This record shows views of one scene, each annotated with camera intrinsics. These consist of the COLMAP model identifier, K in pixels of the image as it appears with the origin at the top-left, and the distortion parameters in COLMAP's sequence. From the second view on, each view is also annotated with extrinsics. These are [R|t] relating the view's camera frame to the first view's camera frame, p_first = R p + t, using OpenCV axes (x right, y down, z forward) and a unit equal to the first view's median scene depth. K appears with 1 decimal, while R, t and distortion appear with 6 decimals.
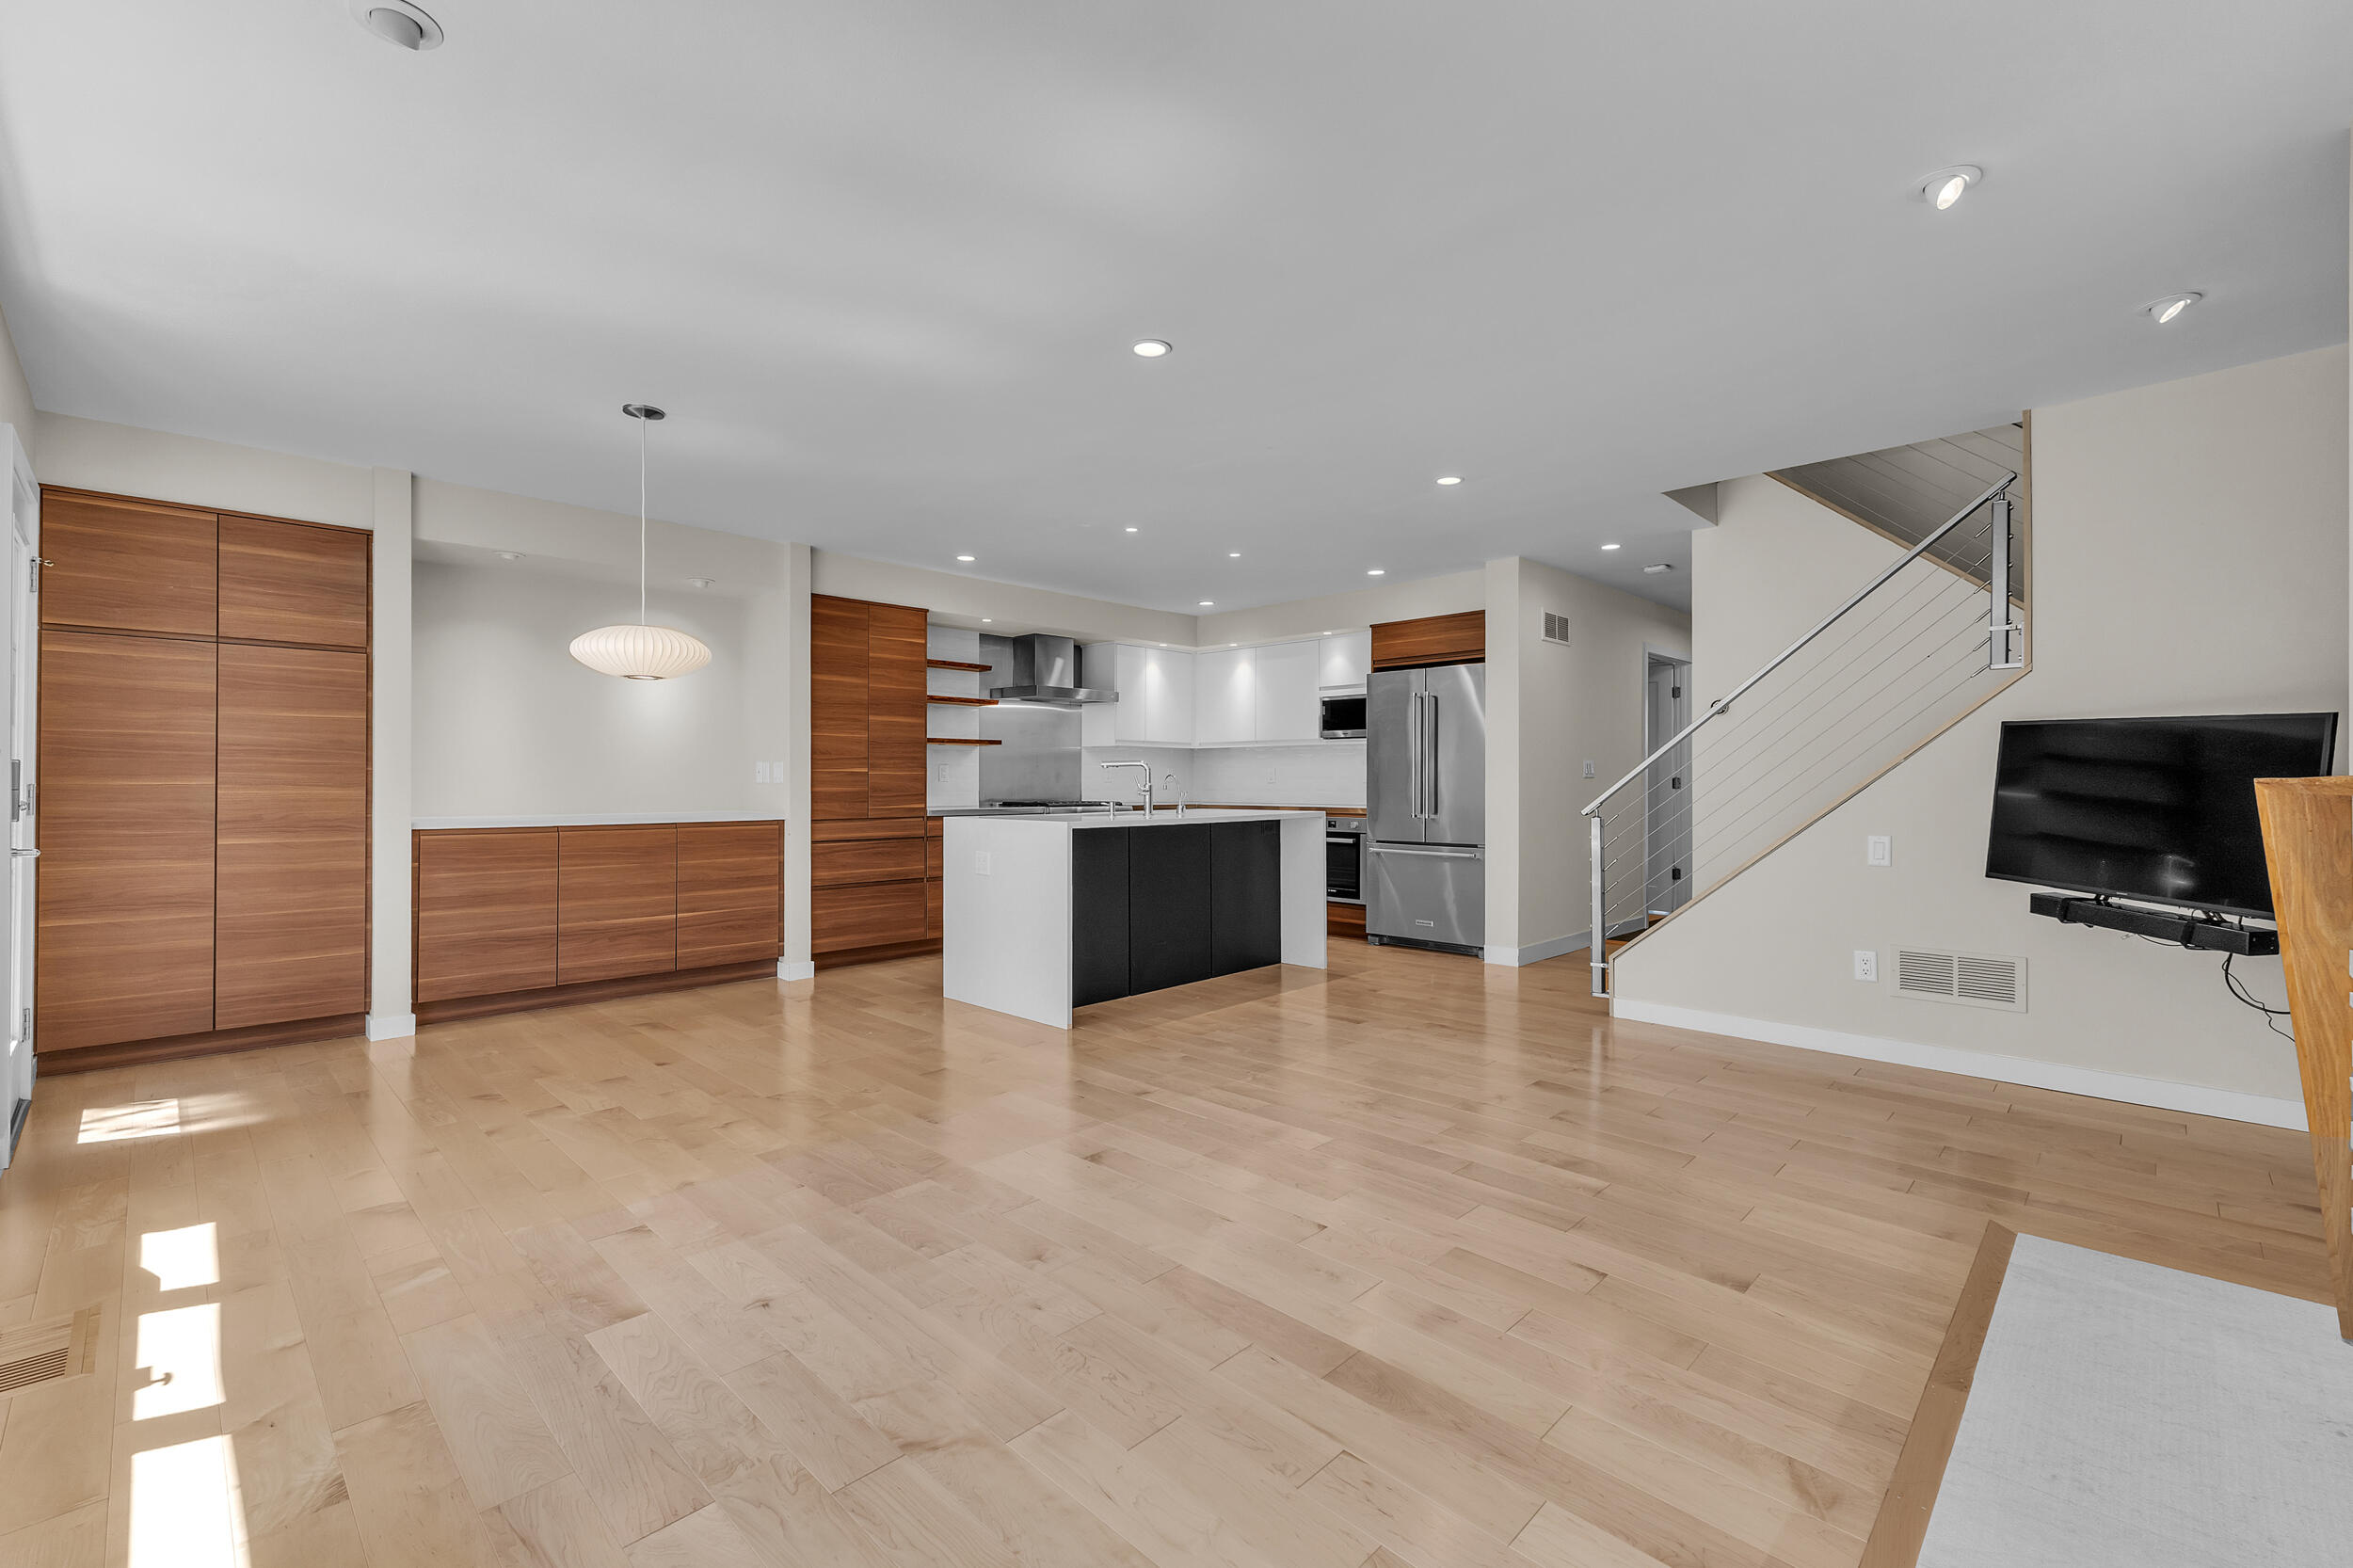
lens RADIAL K [[1003.8, 0, 1173.9], [0, 1003.8, 777.8], [0, 0, 1]] dist [0.001180, 0.000297]
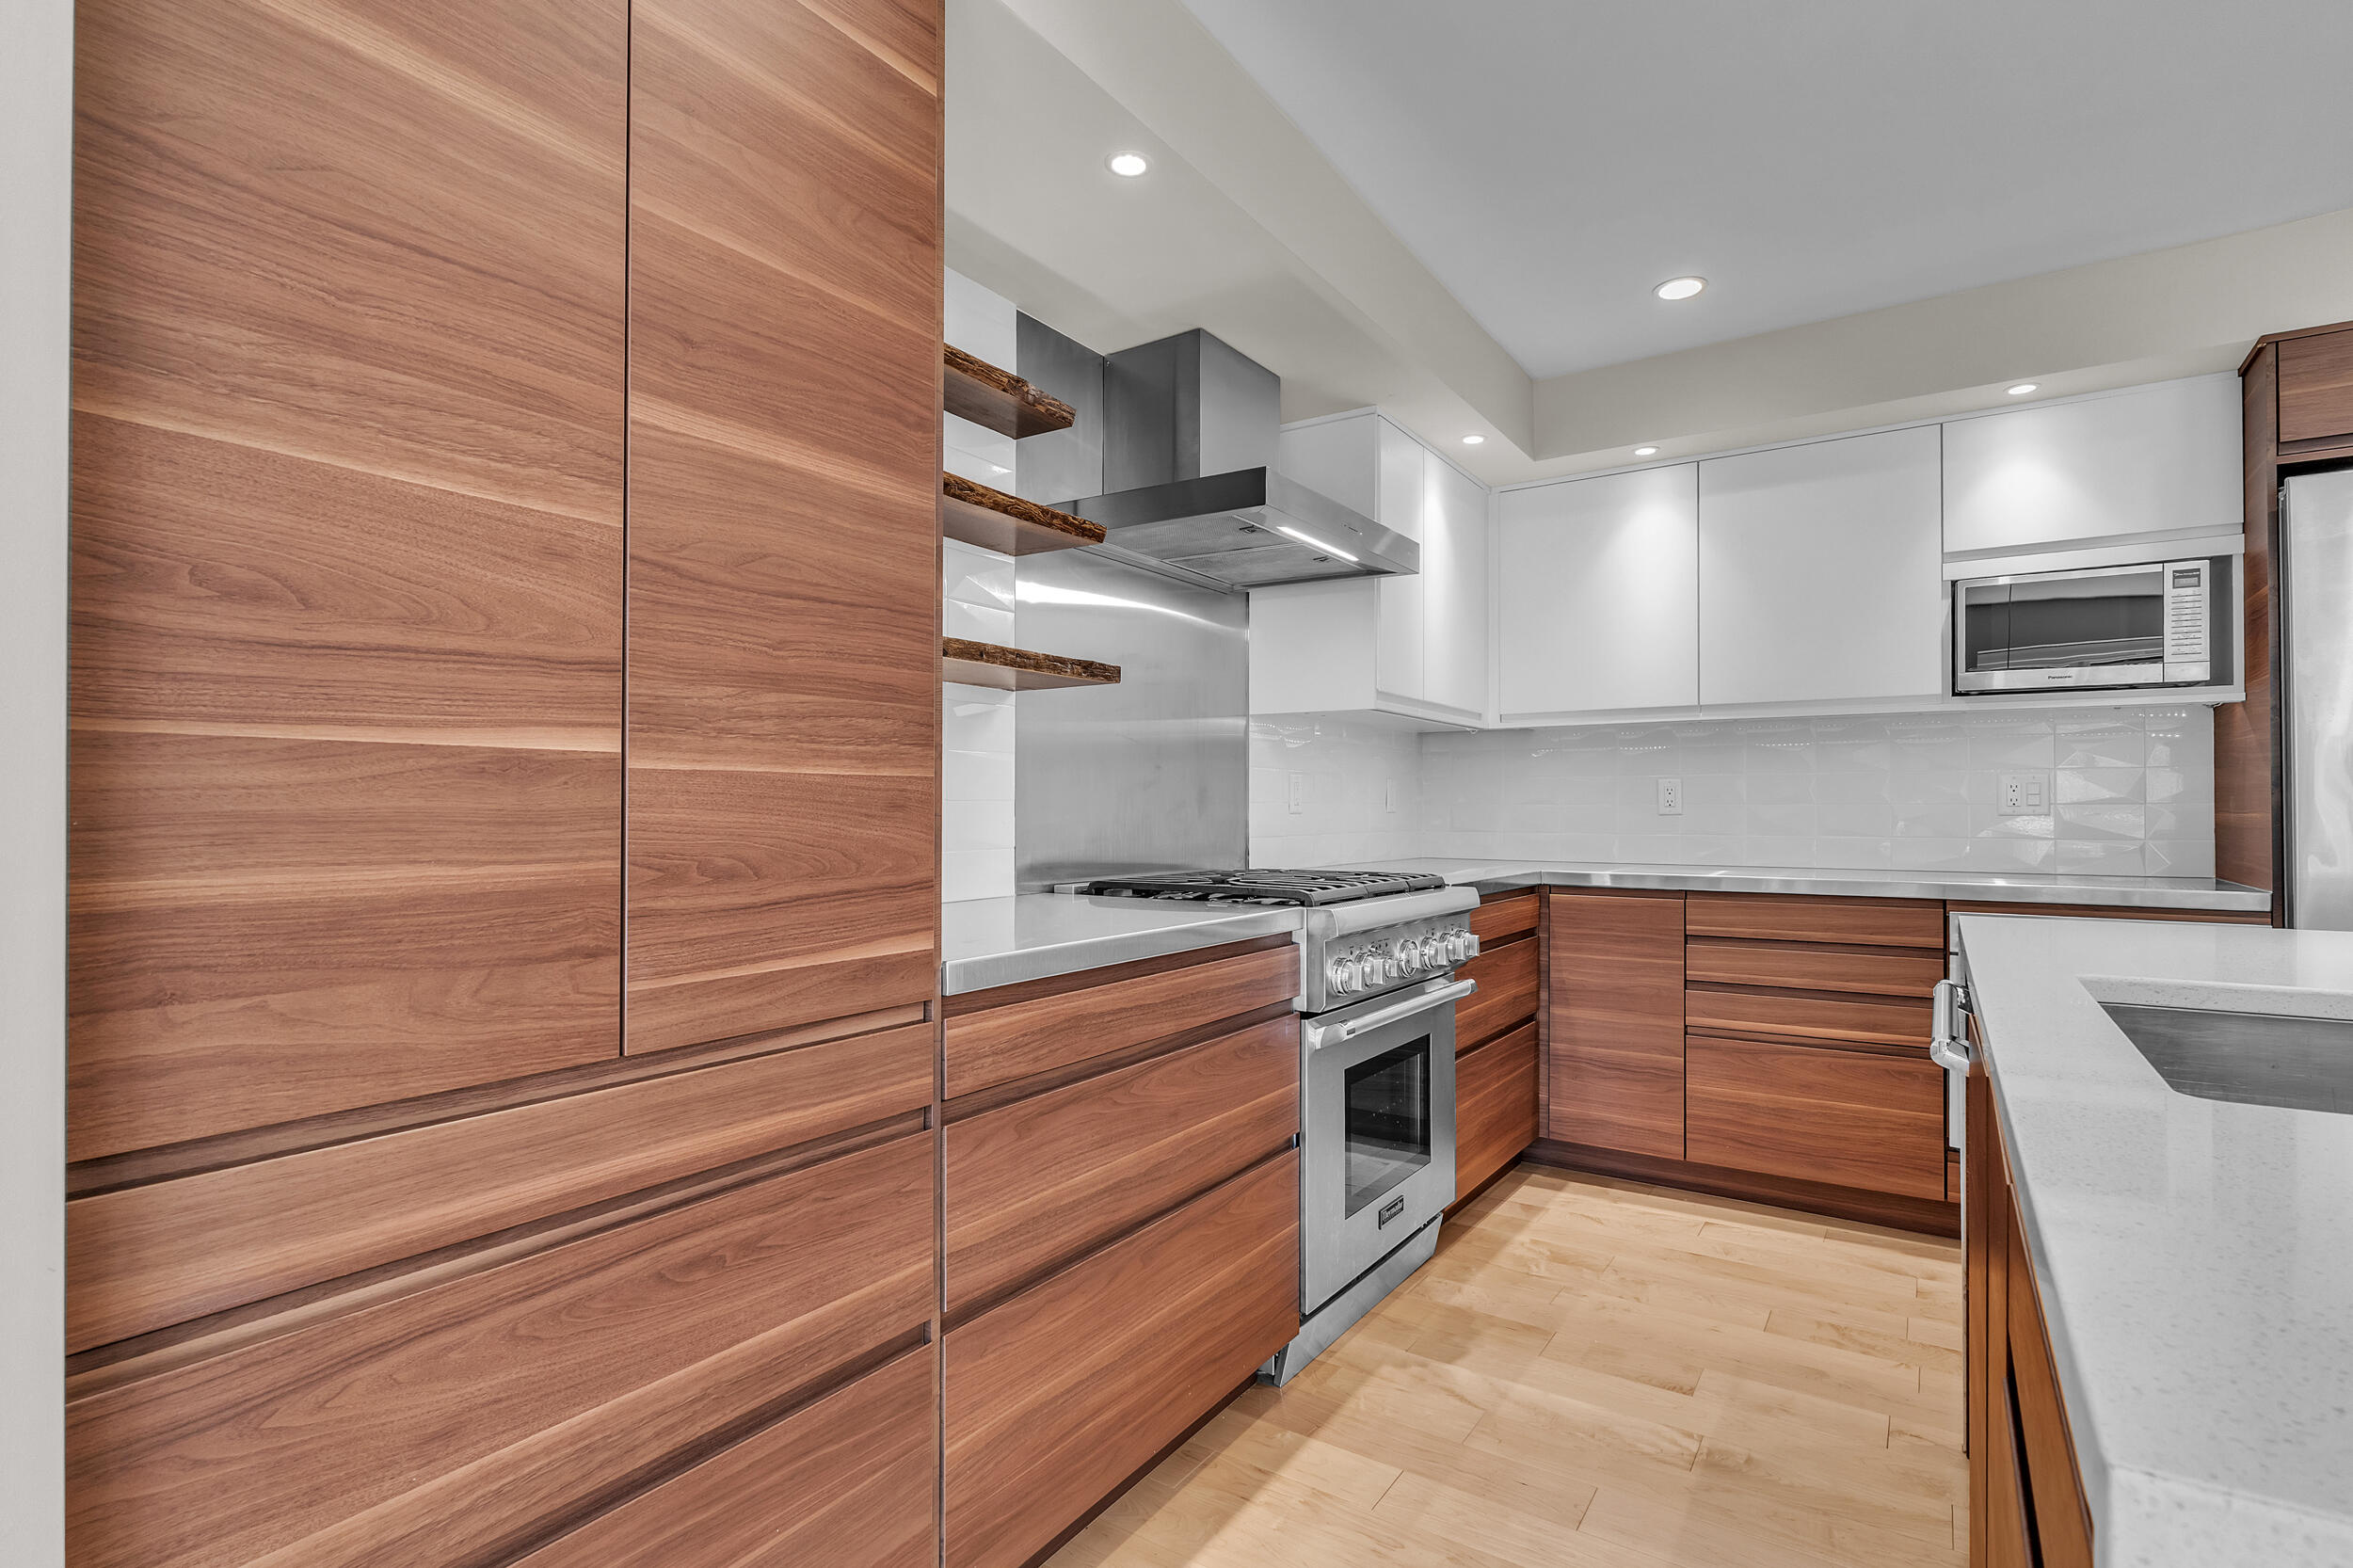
lens RADIAL K [[1122.2, 0, 1177.3], [0, 1122.2, 797.3], [0, 0, 1]] dist [-0.002565, -0.000799]
pose [[0.983395, 0.002506, 0.181460, -0.267983], [-0.001551, 0.999984, -0.005408, 0.001120], [-0.181470, 0.005037, 0.983384, 0.867017]]
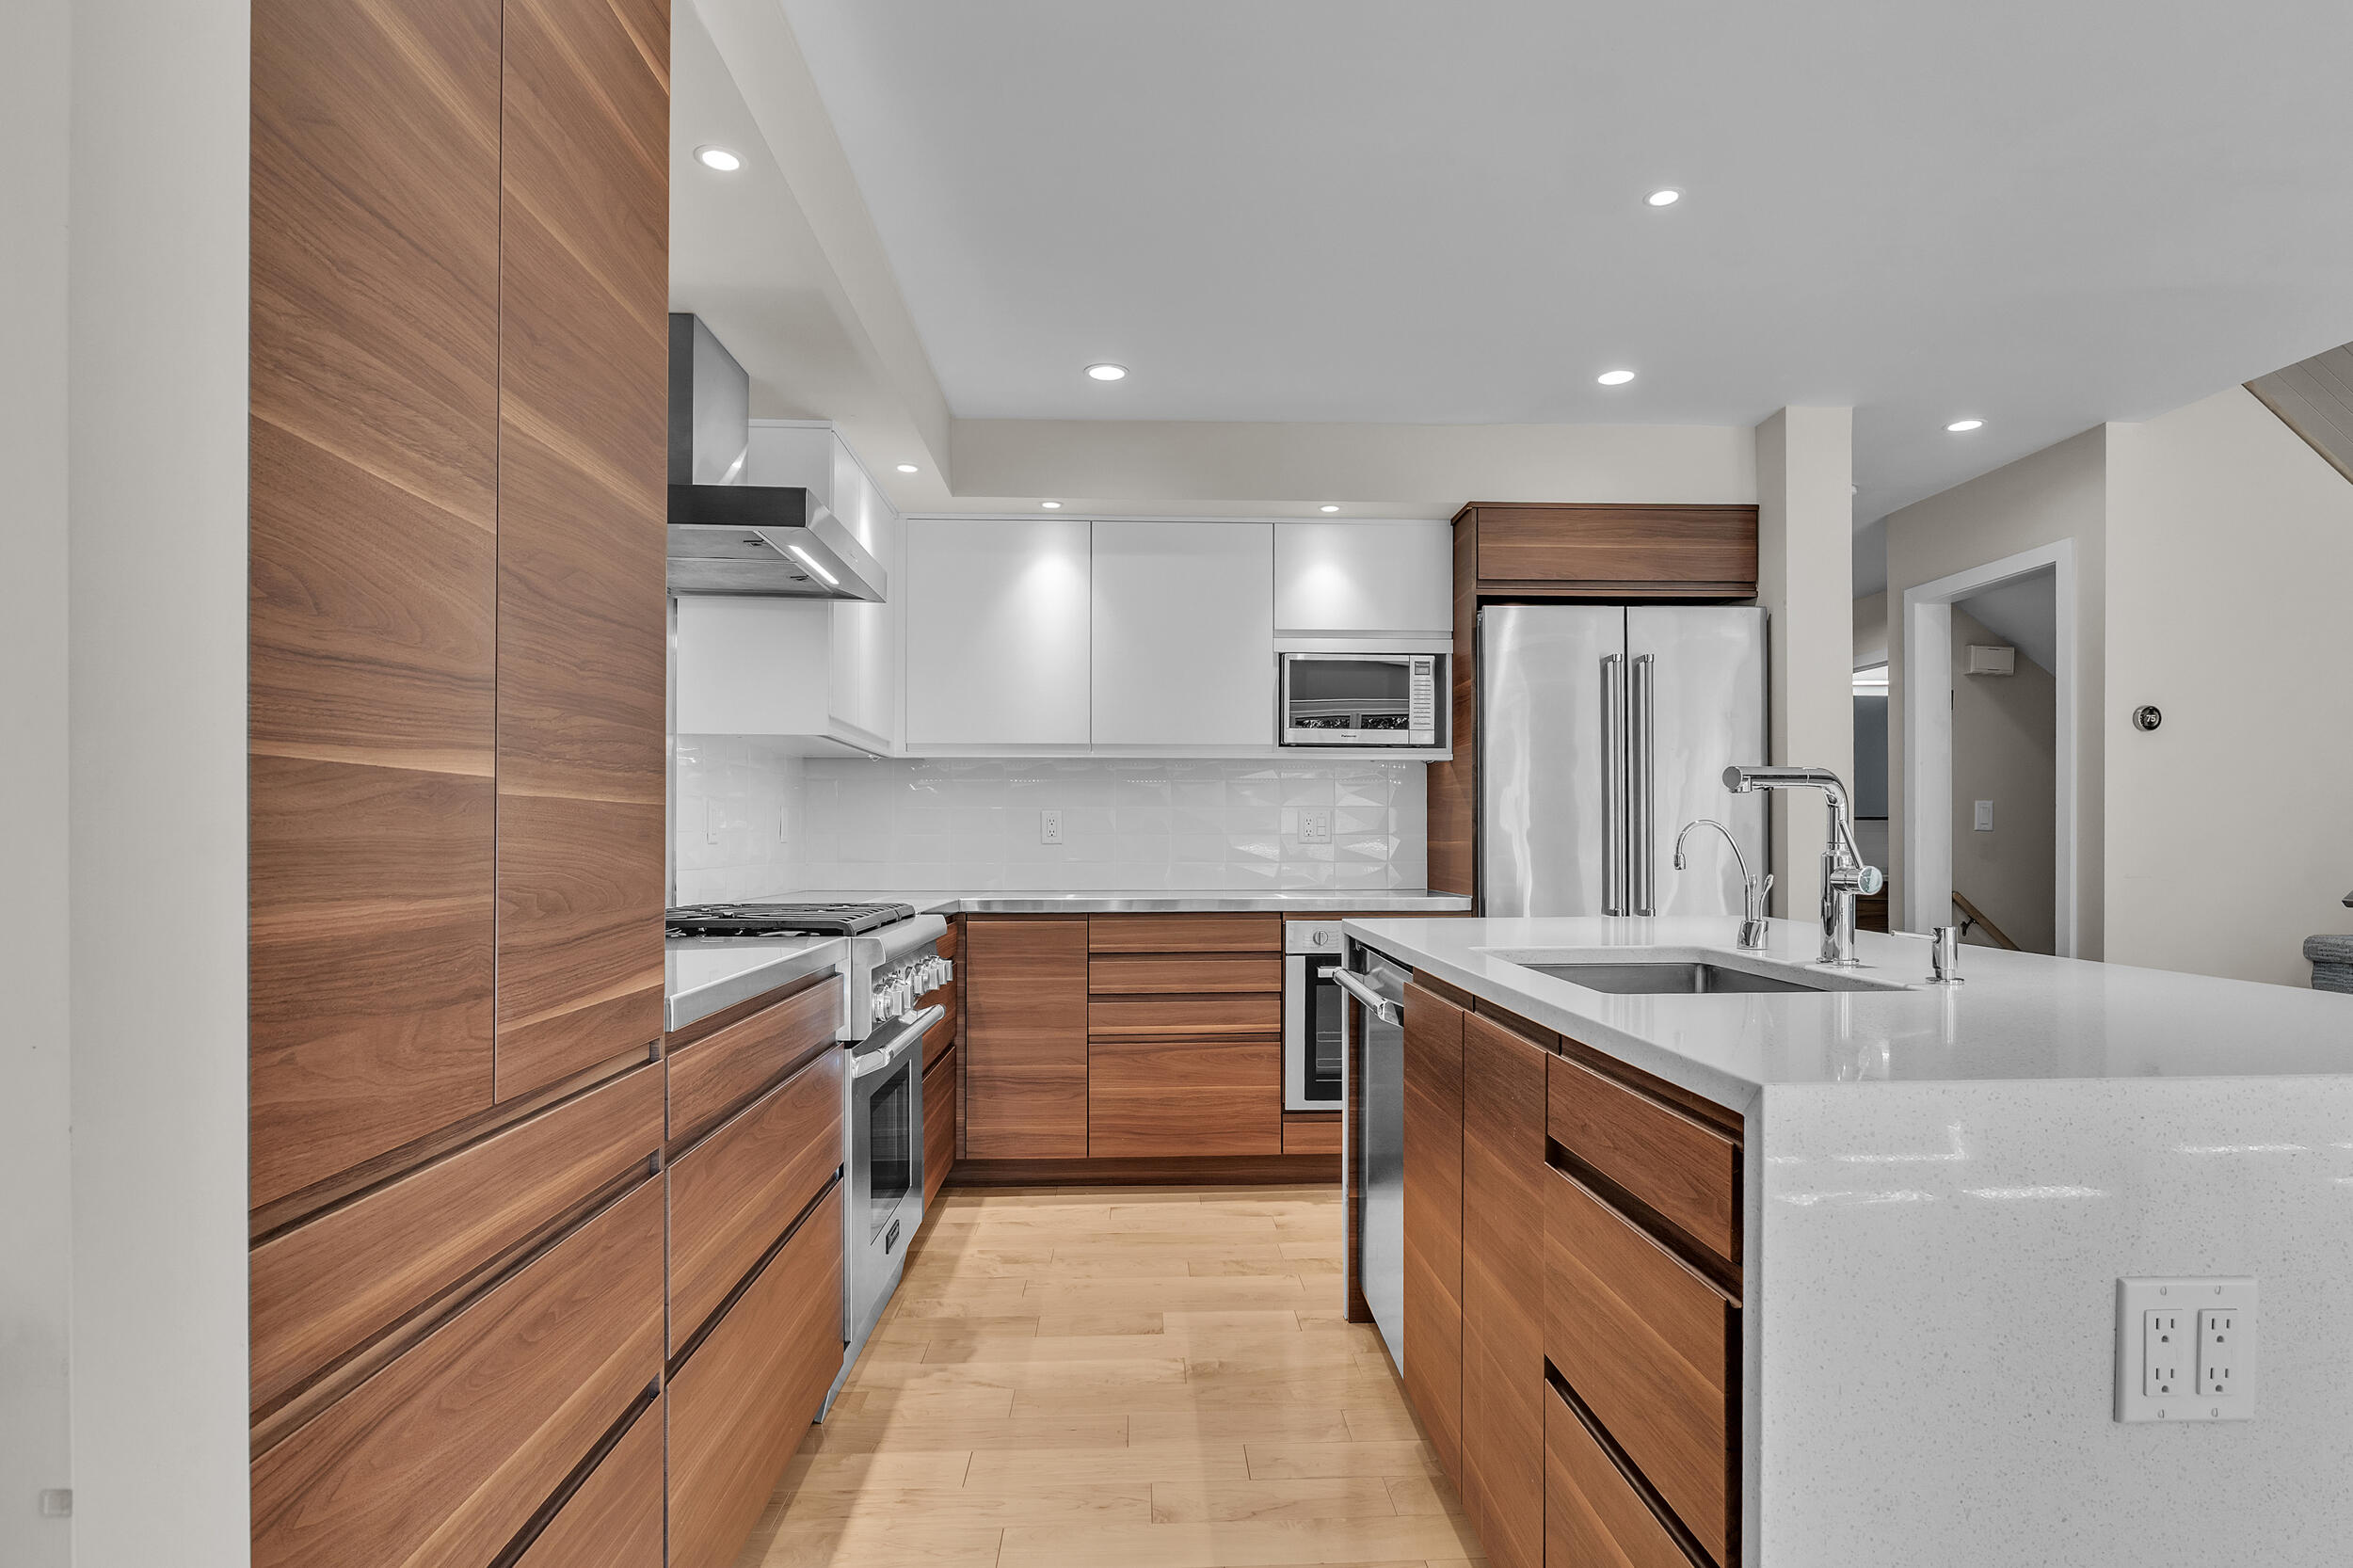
lens RADIAL K [[1275.5, 0, 1193.0], [0, 1275.5, 836.1], [0, 0, 1]] dist [-0.004324, 0.000236]
pose [[0.677171, 0.001303, 0.735825, -0.394226], [-0.002788, 0.999996, 0.000795, 0.001393], [-0.735821, -0.002590, 0.677171, 0.855098]]
